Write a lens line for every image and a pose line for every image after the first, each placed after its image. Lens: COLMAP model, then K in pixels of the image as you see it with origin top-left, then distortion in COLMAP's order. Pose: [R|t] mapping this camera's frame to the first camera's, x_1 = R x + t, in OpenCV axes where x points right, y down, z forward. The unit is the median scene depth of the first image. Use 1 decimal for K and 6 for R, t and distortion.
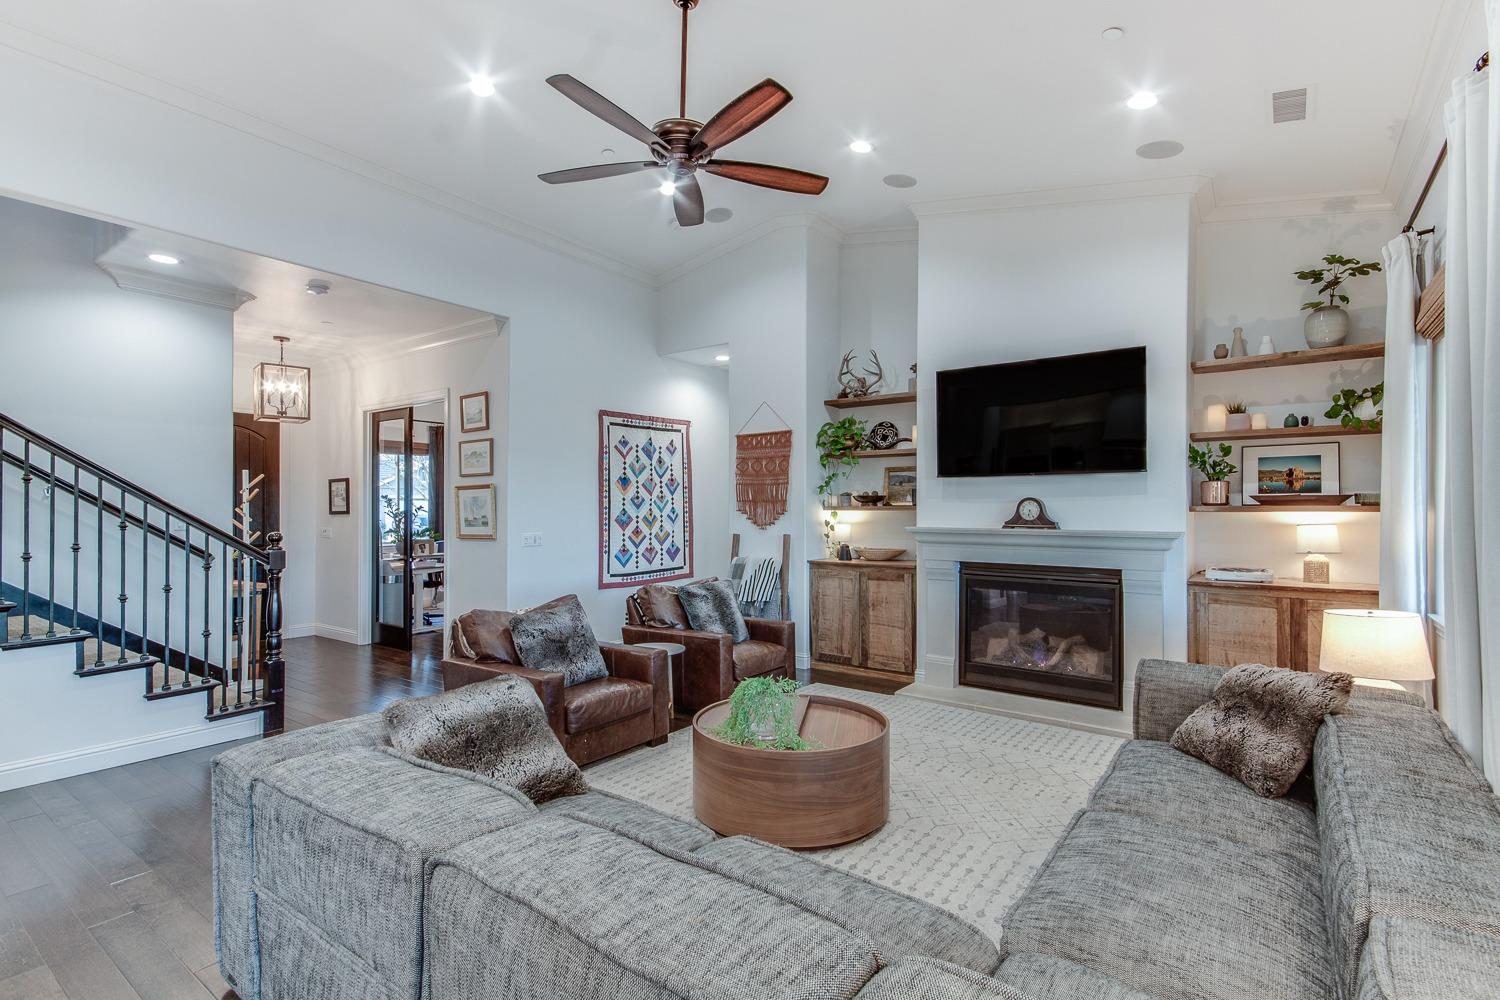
lens RADIAL K [[694.2, 0, 750.0], [0, 694.2, 500.0], [0, 0, 1]] dist [0.000271, 0.000059]
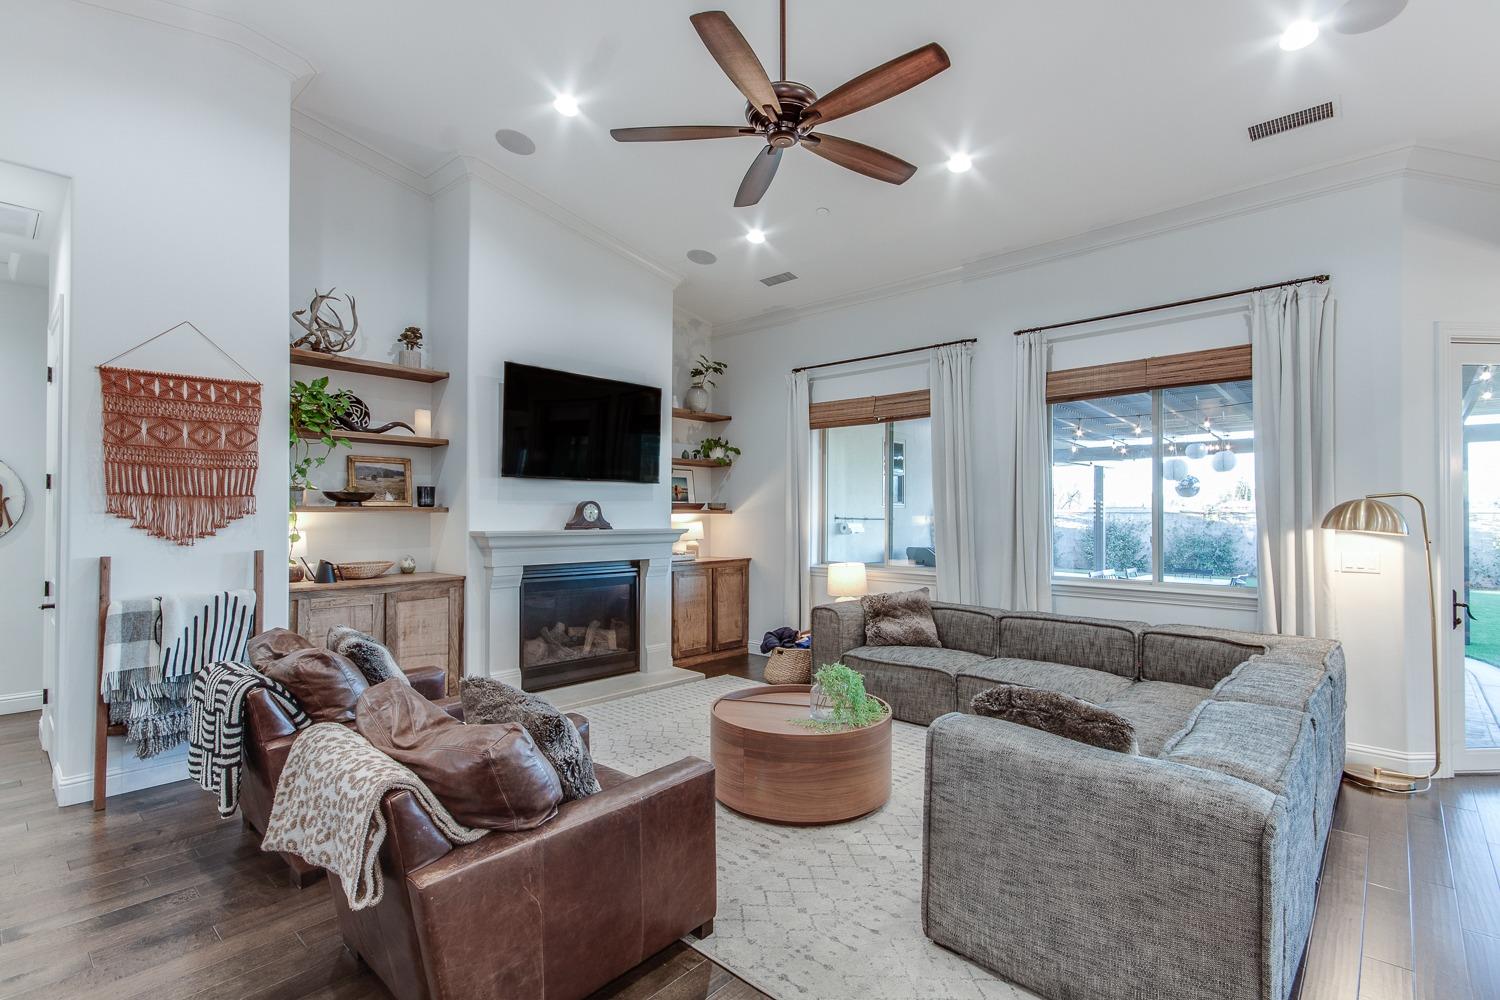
lens RADIAL K [[688.4, 0, 772.3], [0, 688.4, 509.1], [0, 0, 1]] dist [0.003406, 0.001815]
pose [[0.097580, 0.005367, 0.995213, -0.614942], [-0.018077, 0.999830, -0.003620, 0.007207], [-0.995064, -0.017637, 0.097660, 0.570935]]
